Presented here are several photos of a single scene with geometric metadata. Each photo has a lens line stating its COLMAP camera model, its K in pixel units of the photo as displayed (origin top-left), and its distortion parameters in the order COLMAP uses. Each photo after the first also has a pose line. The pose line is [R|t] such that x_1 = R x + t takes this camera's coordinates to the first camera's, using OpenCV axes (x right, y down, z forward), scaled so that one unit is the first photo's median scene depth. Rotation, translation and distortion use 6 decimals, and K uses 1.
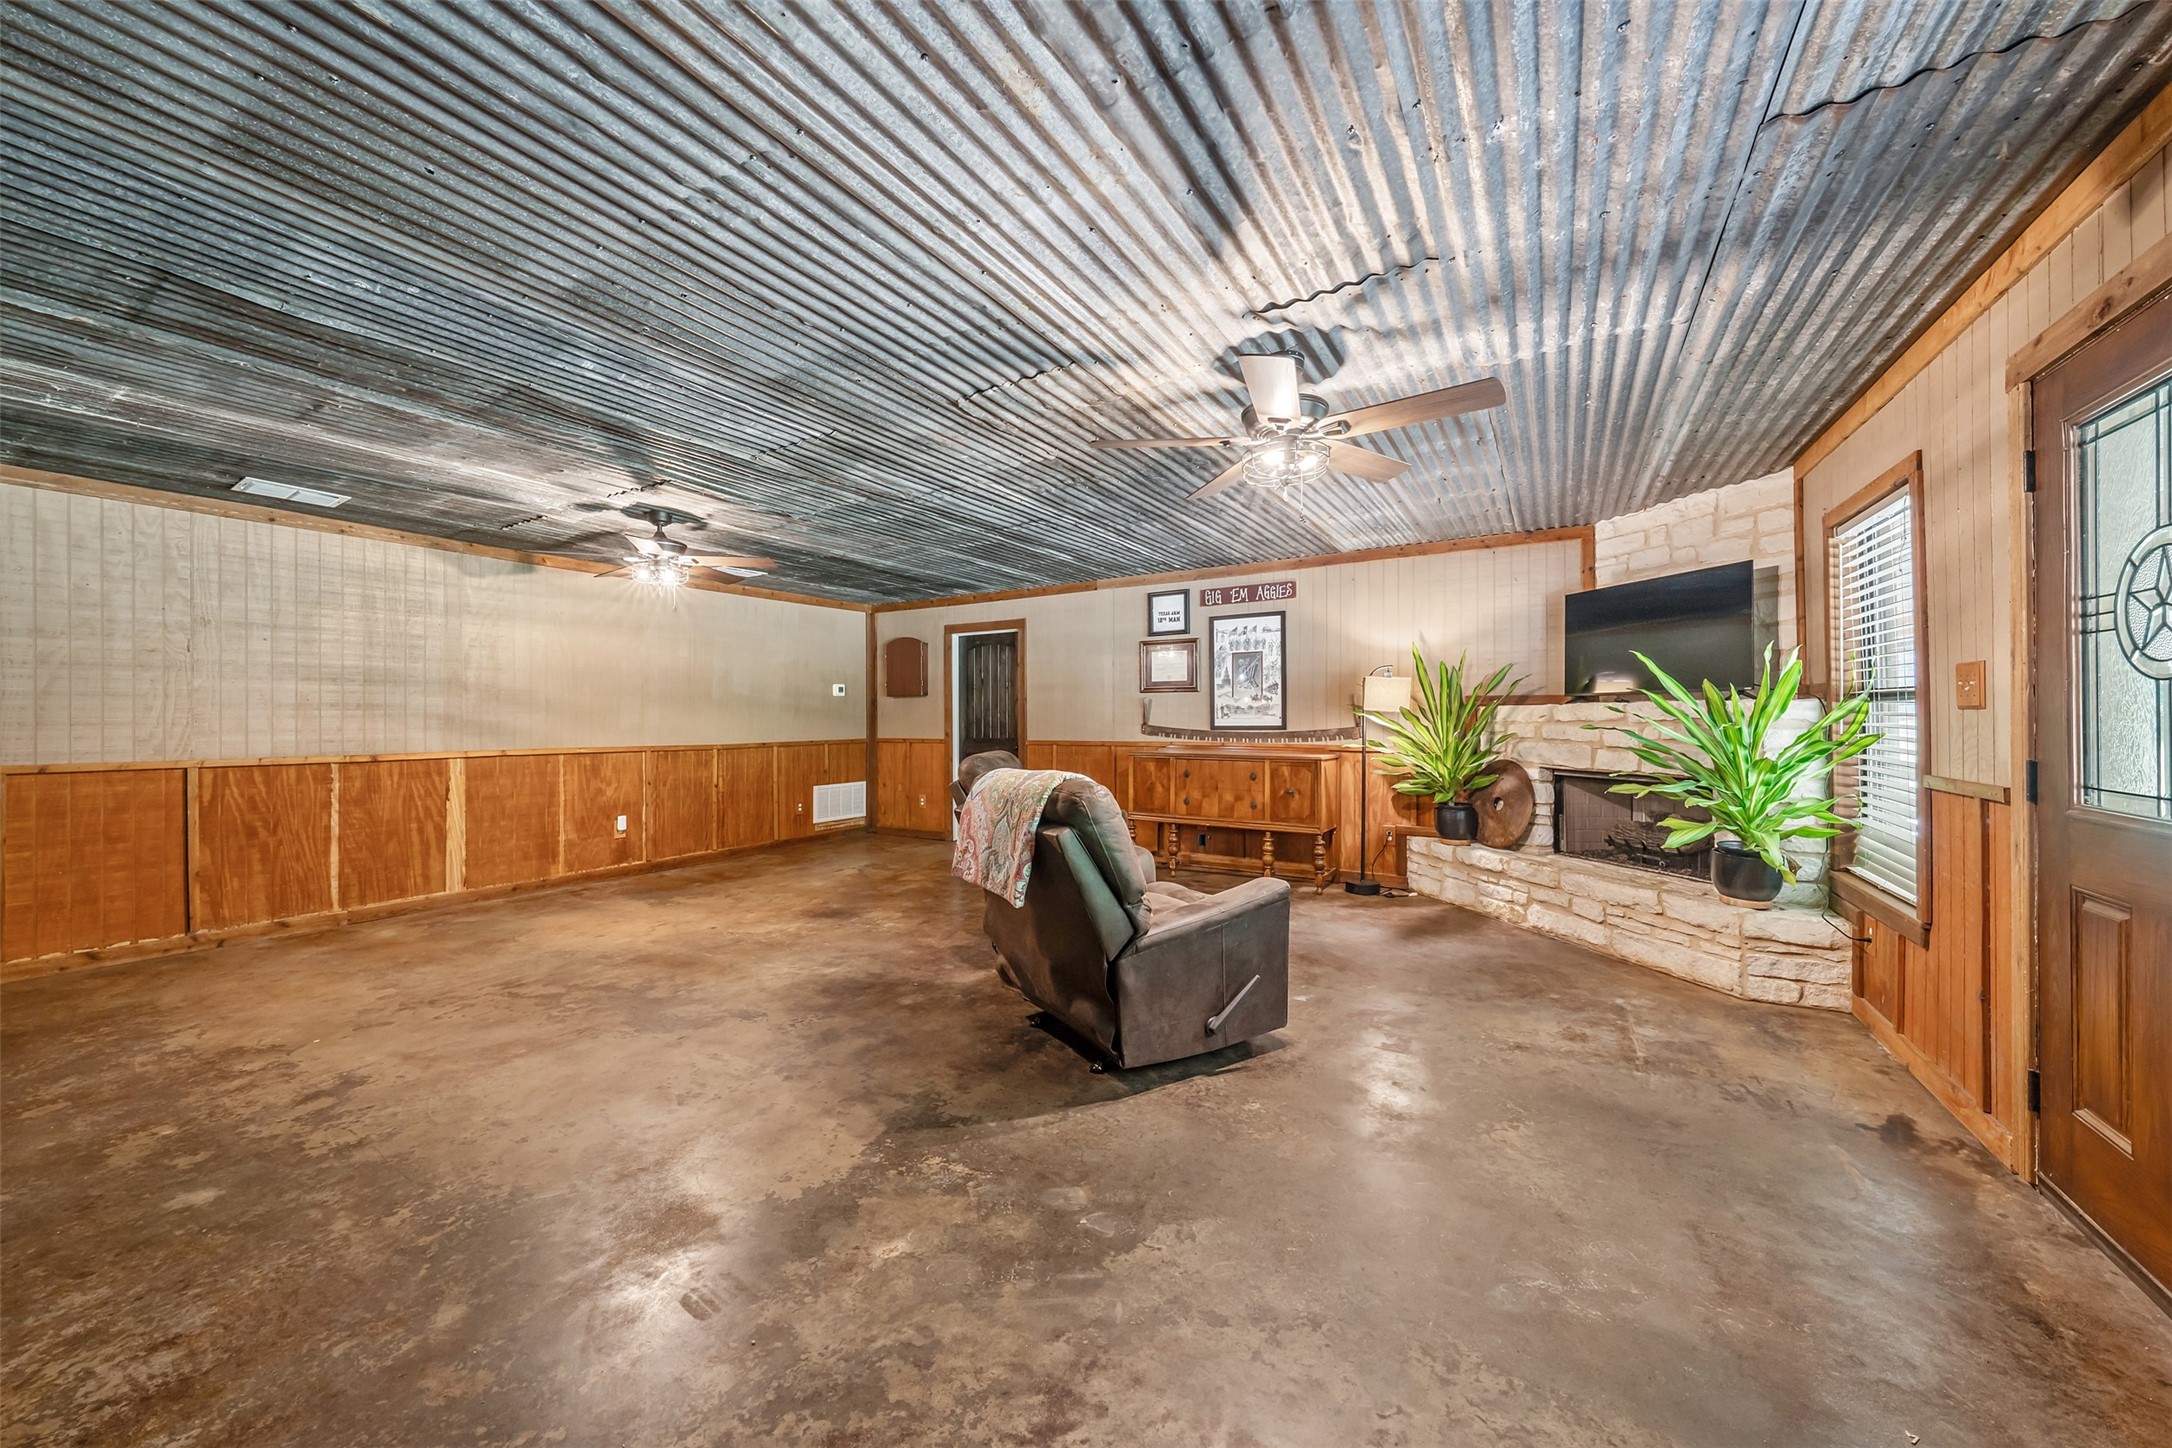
lens RADIAL K [[795.8, 0, 1084.7], [0, 795.8, 724.8], [0, 0, 1]] dist [0.007491, -0.000041]
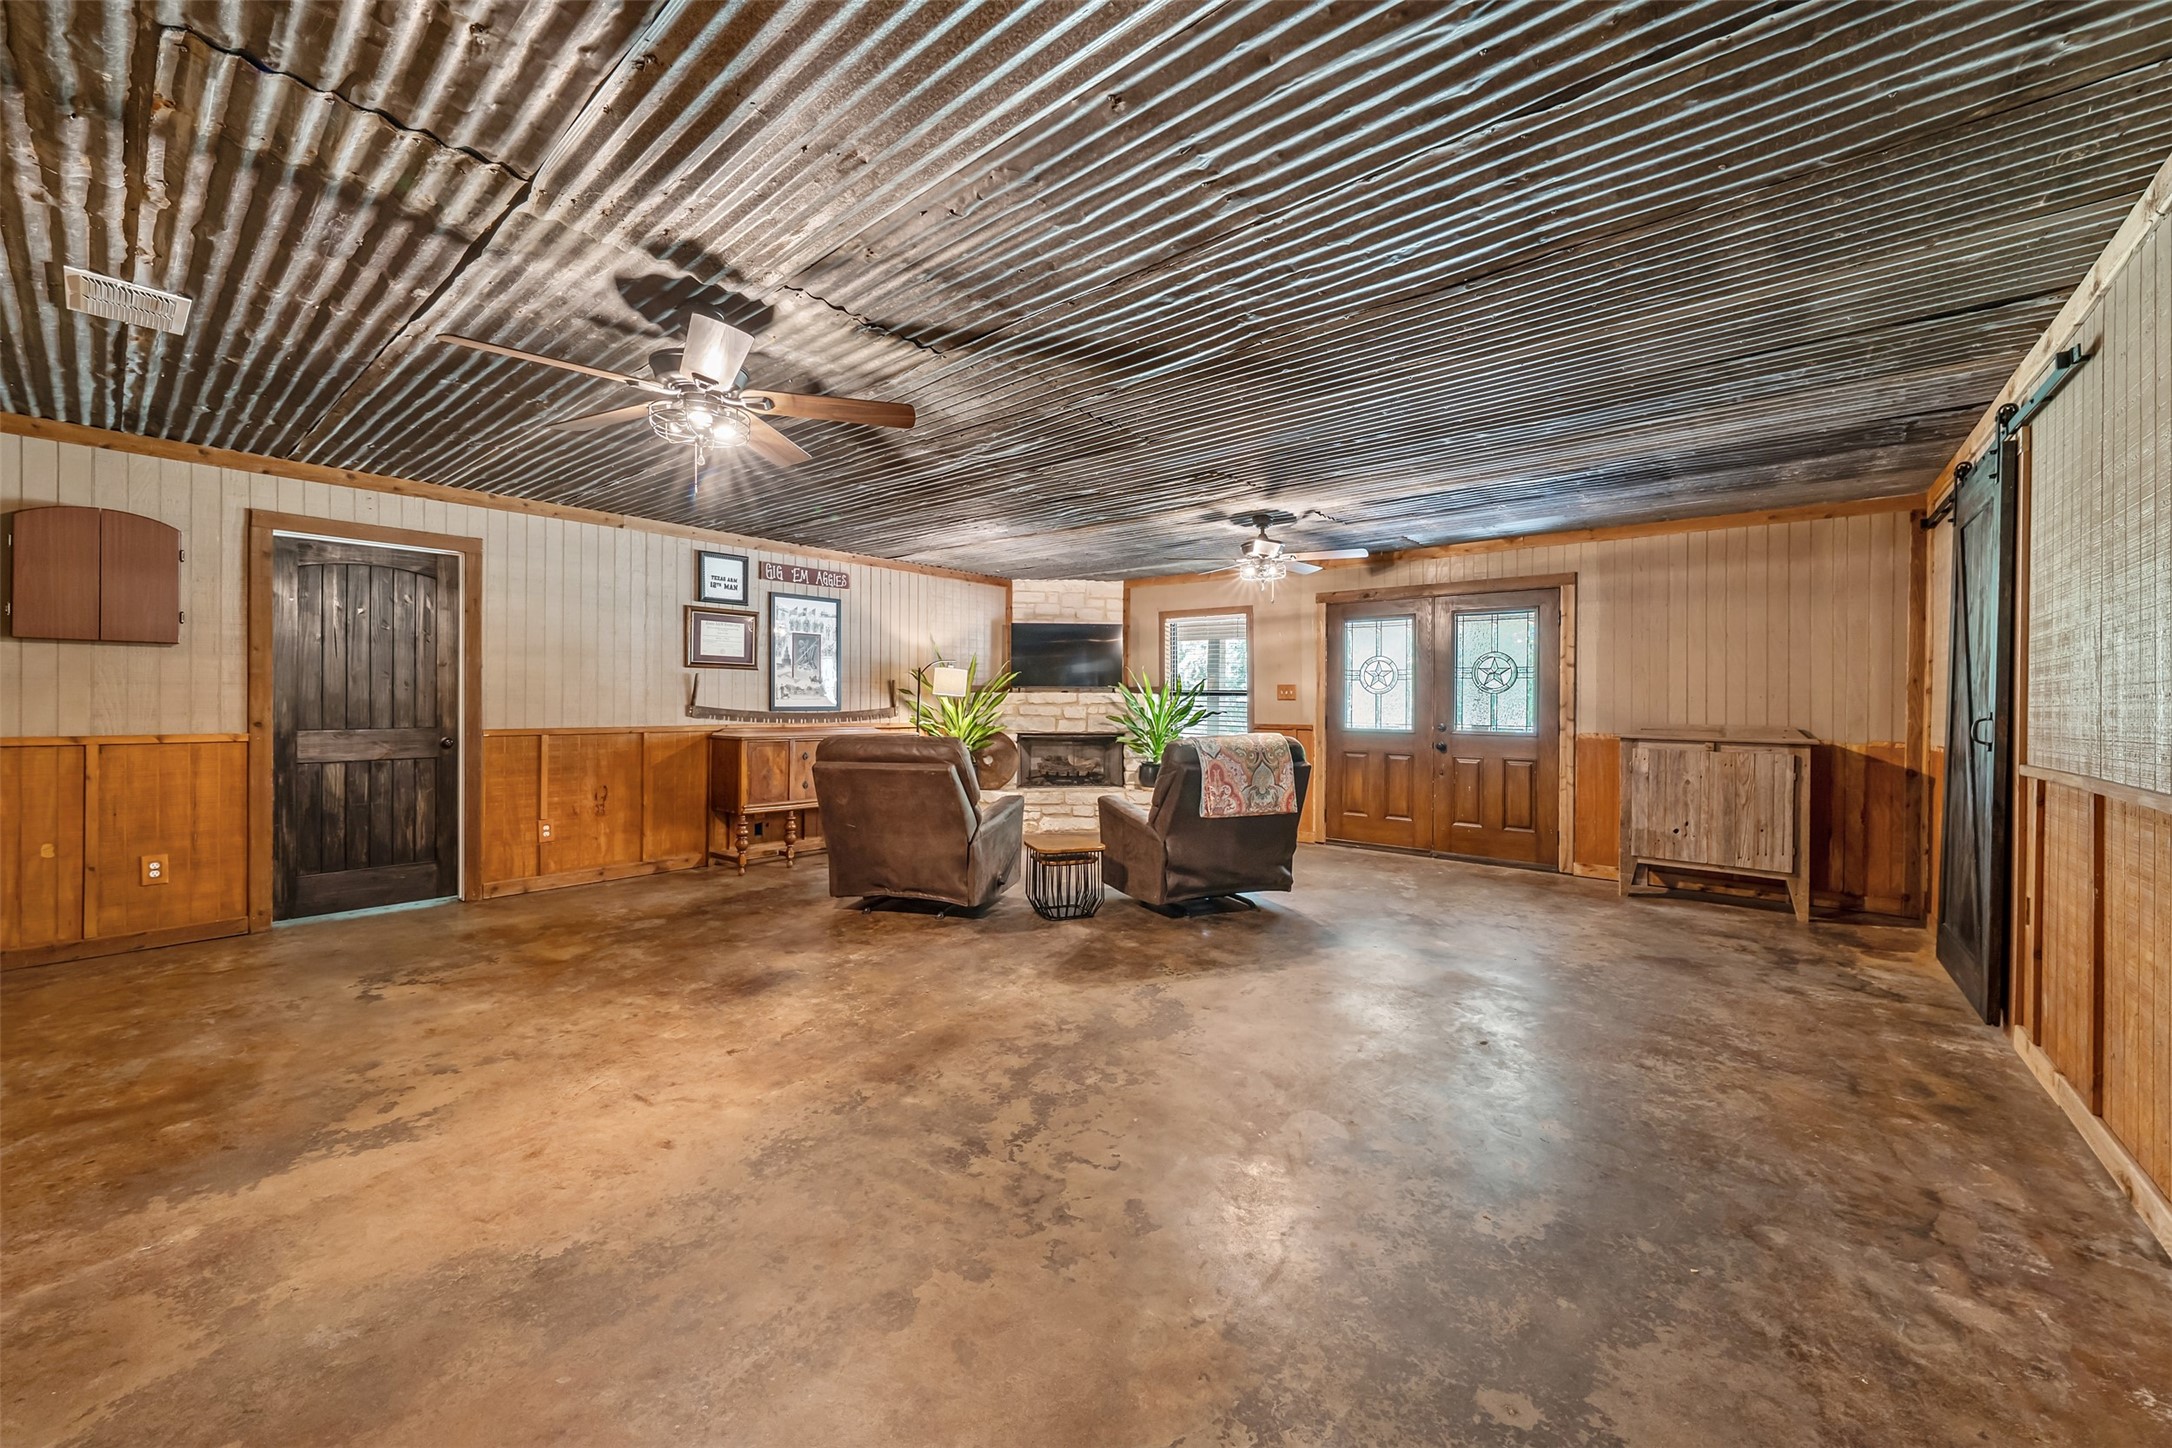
lens RADIAL K [[837.8, 0, 1085.5], [0, 837.8, 709.0], [0, 0, 1]] dist [-0.012893, -0.000192]
pose [[0.119752, -0.000176, 0.992804, -1.134704], [0.005326, 0.999986, -0.000465, 0.008942], [-0.992790, 0.005343, 0.119751, 0.736246]]
